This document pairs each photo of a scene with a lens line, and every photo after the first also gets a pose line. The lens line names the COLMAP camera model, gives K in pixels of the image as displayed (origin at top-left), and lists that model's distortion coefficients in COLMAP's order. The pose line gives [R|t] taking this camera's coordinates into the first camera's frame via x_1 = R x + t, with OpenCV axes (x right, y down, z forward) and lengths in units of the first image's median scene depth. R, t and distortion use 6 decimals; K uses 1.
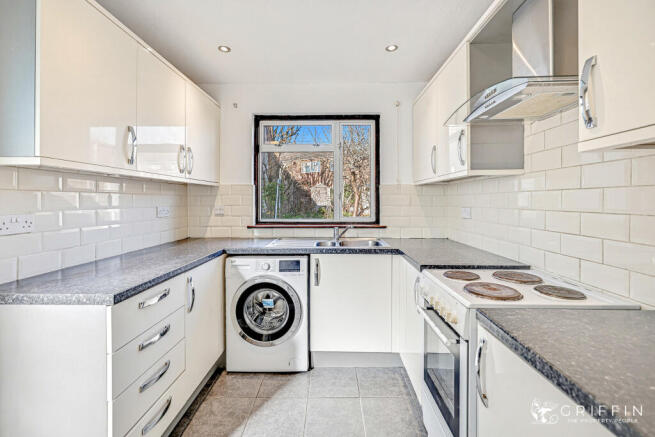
lens RADIAL K [[275.0, 0, 328.5], [0, 275.0, 201.8], [0, 0, 1]] dist [-0.000974, -0.000076]
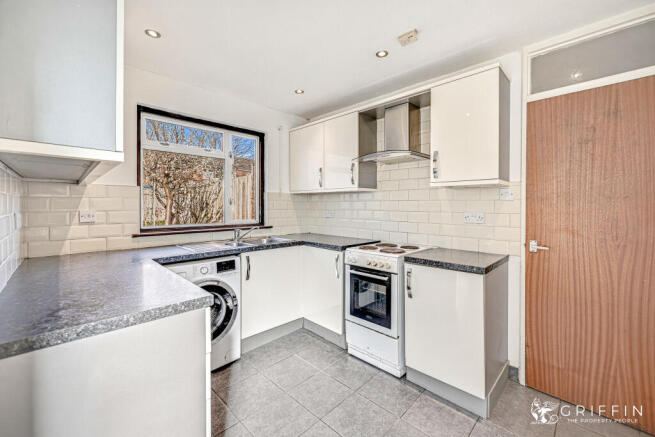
lens RADIAL K [[270.2, 0, 326.7], [0, 270.2, 208.1], [0, 0, 1]] dist [0.001145, 0.000061]
pose [[0.691645, -0.002856, 0.722232, -0.587788], [-0.001069, 0.999987, 0.004979, 0.001245], [-0.722237, -0.004216, 0.691633, -0.010002]]
